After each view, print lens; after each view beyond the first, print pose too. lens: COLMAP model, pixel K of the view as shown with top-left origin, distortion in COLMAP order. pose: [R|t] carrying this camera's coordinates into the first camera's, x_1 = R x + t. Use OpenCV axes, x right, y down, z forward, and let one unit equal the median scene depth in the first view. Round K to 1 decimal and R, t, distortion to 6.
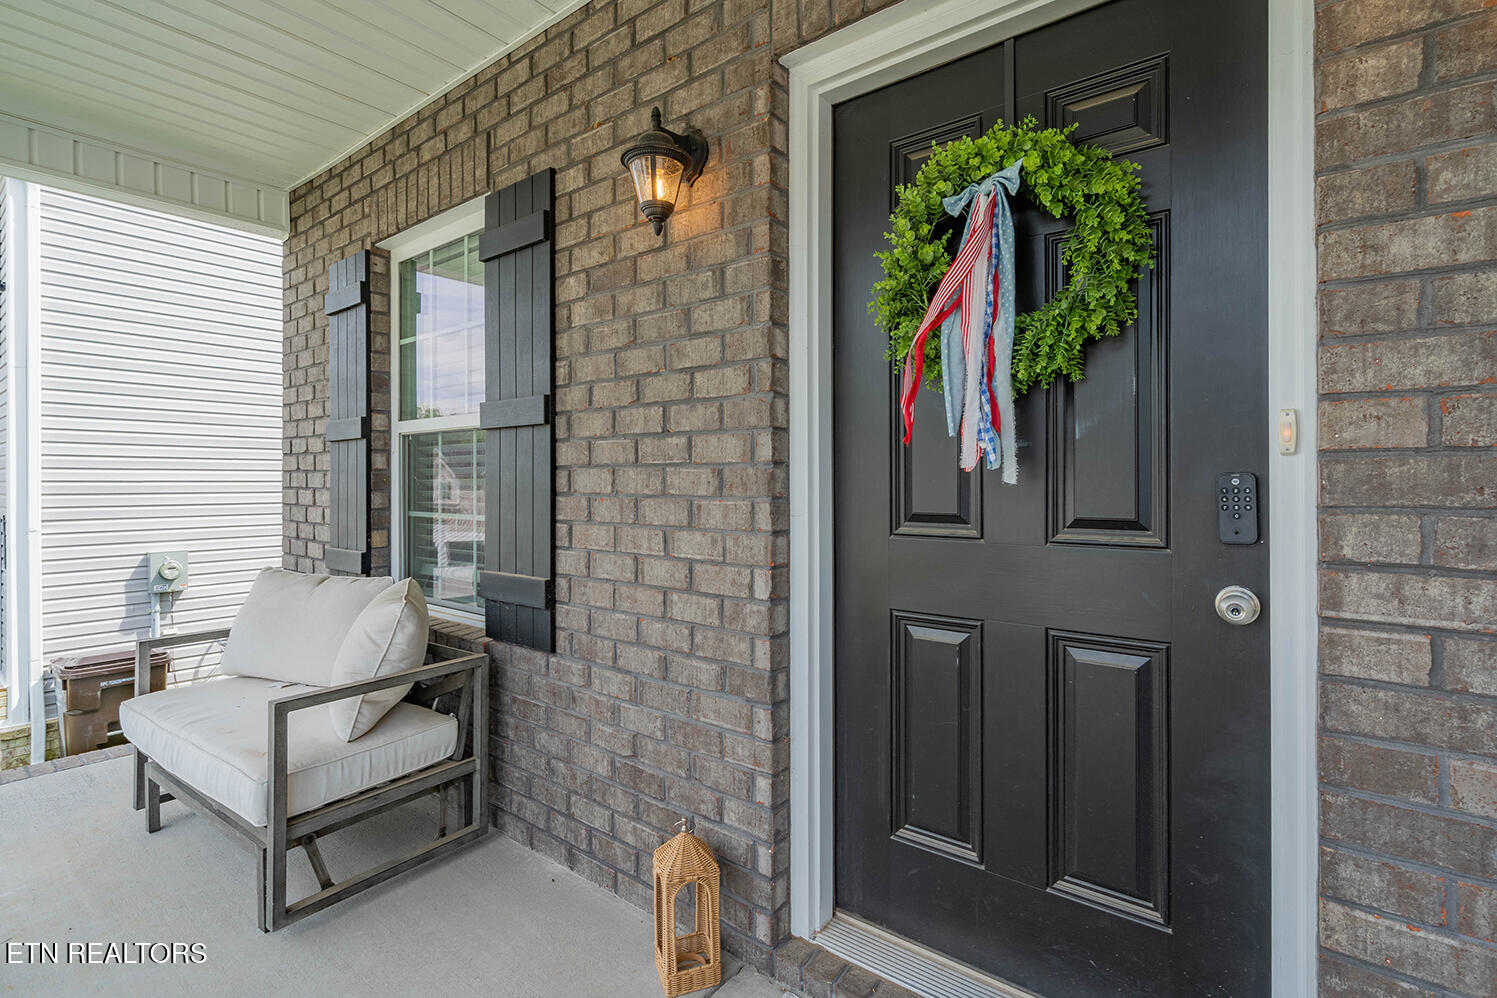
lens RADIAL K [[691.4, 0, 774.9], [0, 691.4, 478.2], [0, 0, 1]] dist [-0.003390, -0.000492]
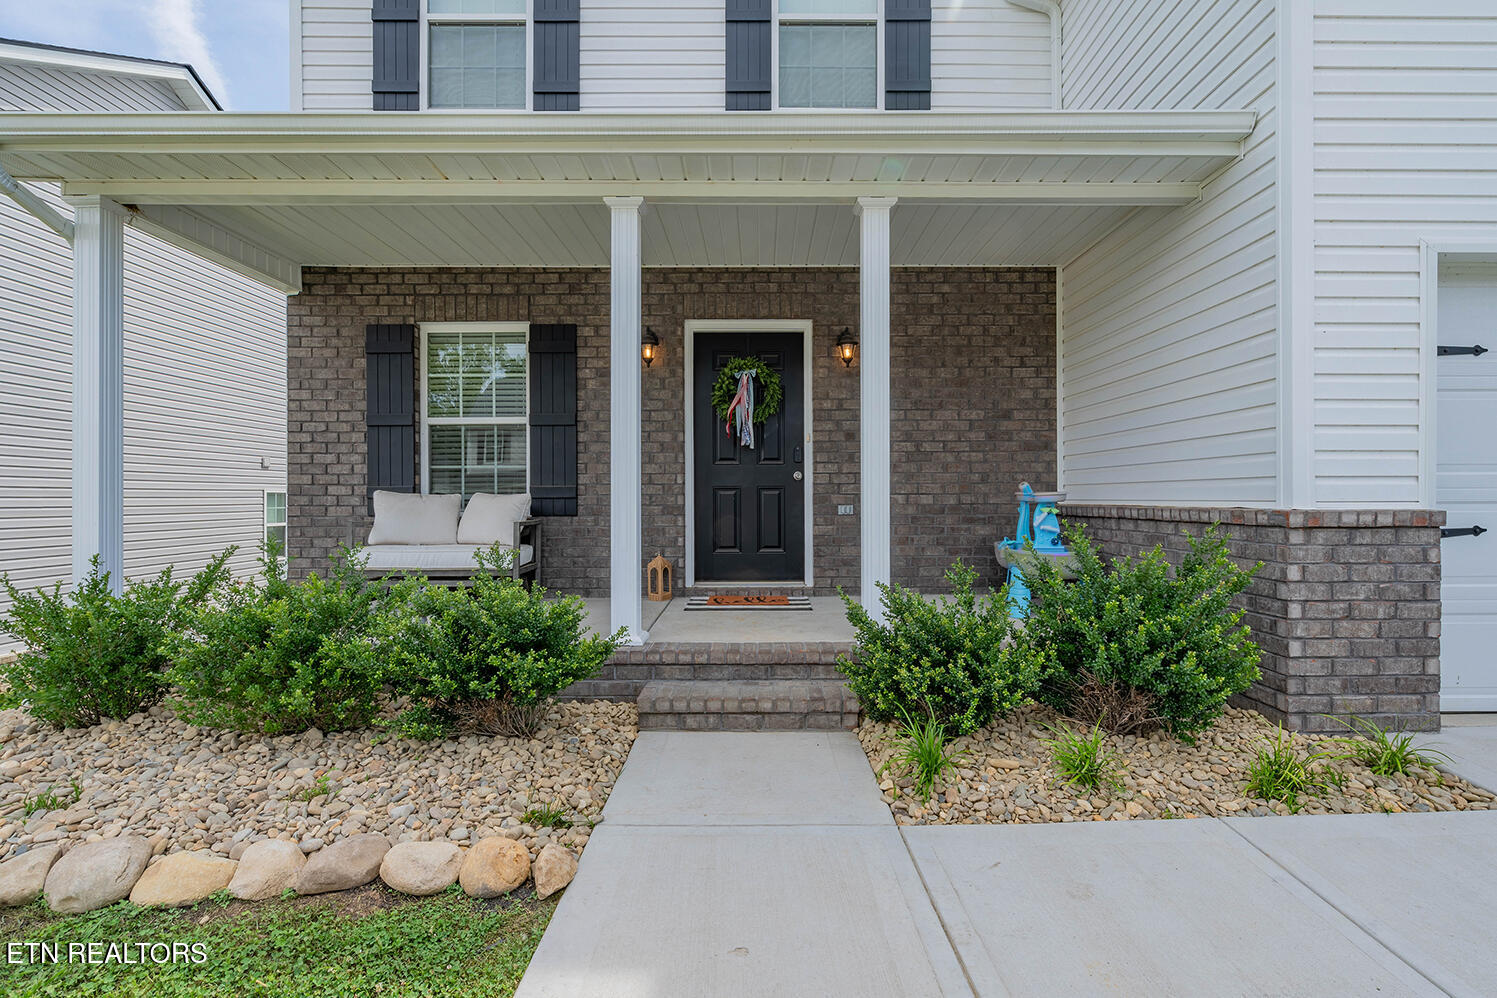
lens RADIAL K [[711.9, 0, 750.2], [0, 711.9, 493.8], [0, 0, 1]] dist [-0.002813, -0.000052]
pose [[0.795920, 0.001071, 0.605400, -1.734840], [0.001521, 0.999992, -0.003769, 0.229350], [-0.605399, 0.003920, 0.795912, -1.823406]]
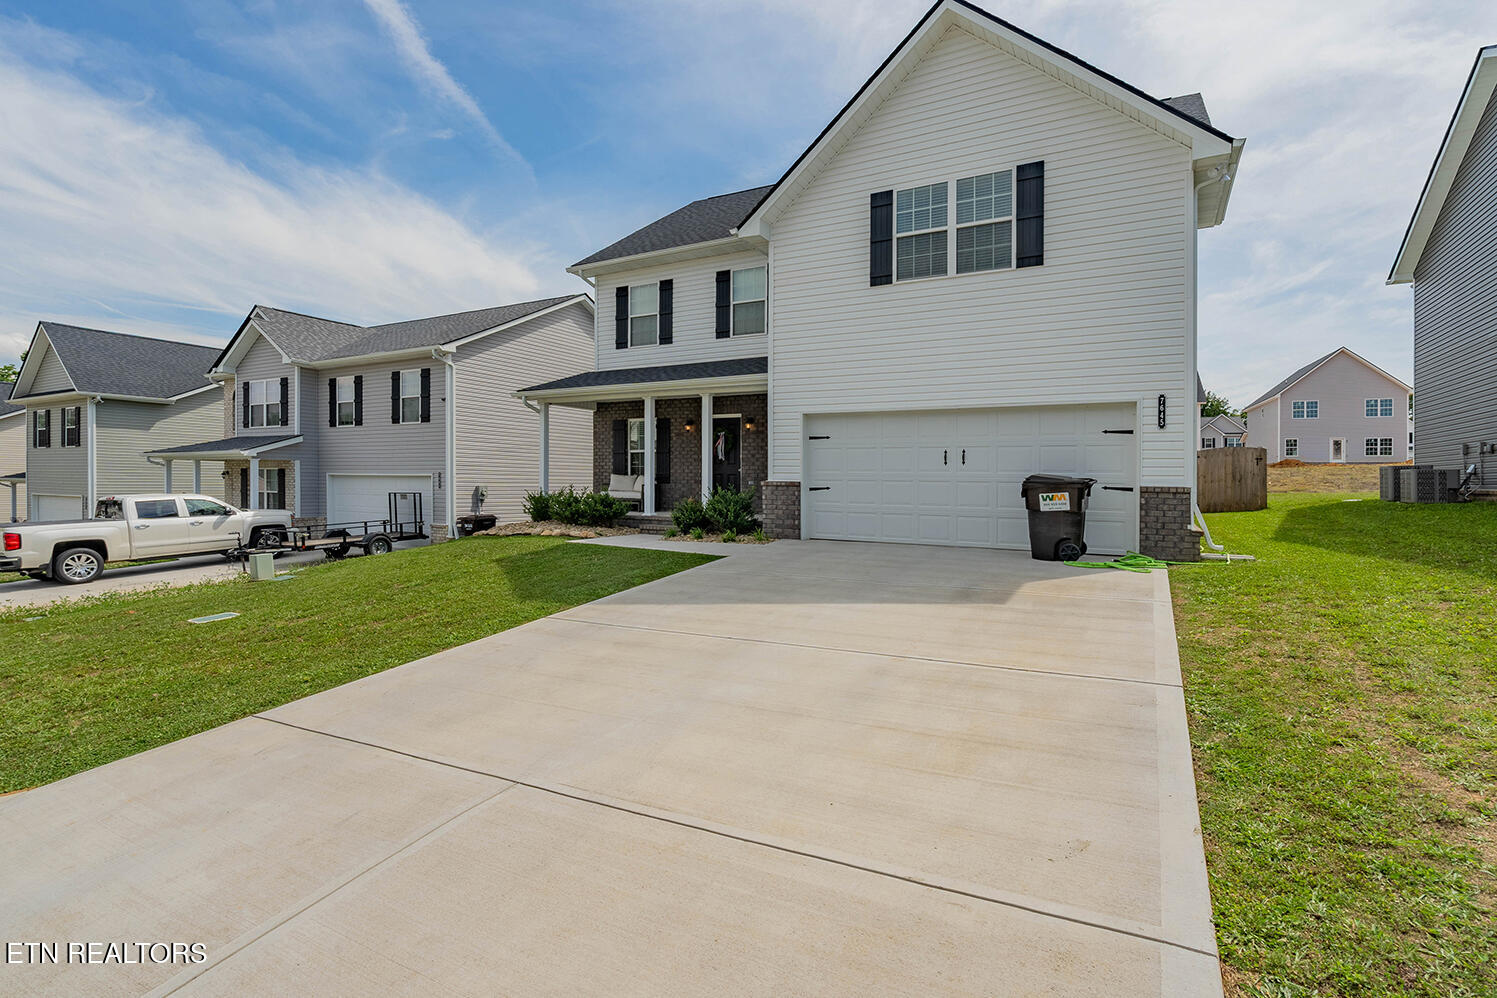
lens RADIAL K [[689.6, 0, 753.6], [0, 689.6, 483.2], [0, 0, 1]] dist [-0.009298, 0.000403]
pose [[0.988330, 0.011814, 0.151866, -0.678899], [-0.012785, 0.999904, 0.005415, 0.249383], [-0.151787, -0.007294, 0.988386, -8.062267]]
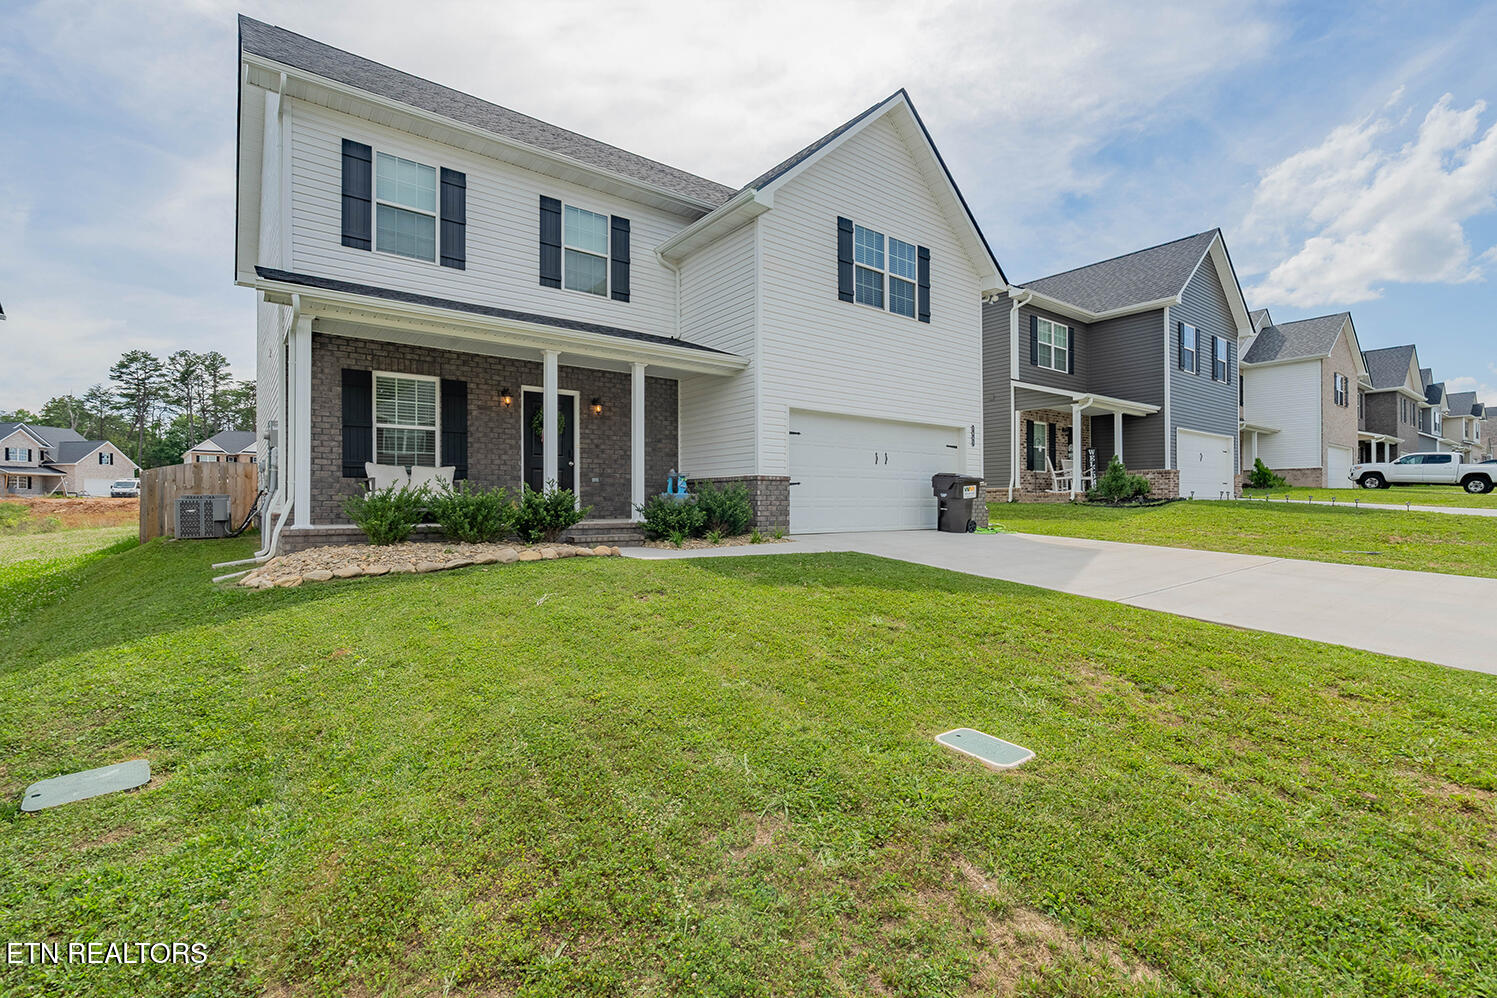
lens RADIAL K [[673.4, 0, 758.1], [0, 673.4, 496.7], [0, 0, 1]] dist [0.000349, 0.000419]
pose [[0.254621, 0.009502, 0.966994, -5.534118], [-0.001050, 0.999954, -0.009549, 0.522594], [-0.967040, 0.001416, 0.254619, -2.792984]]
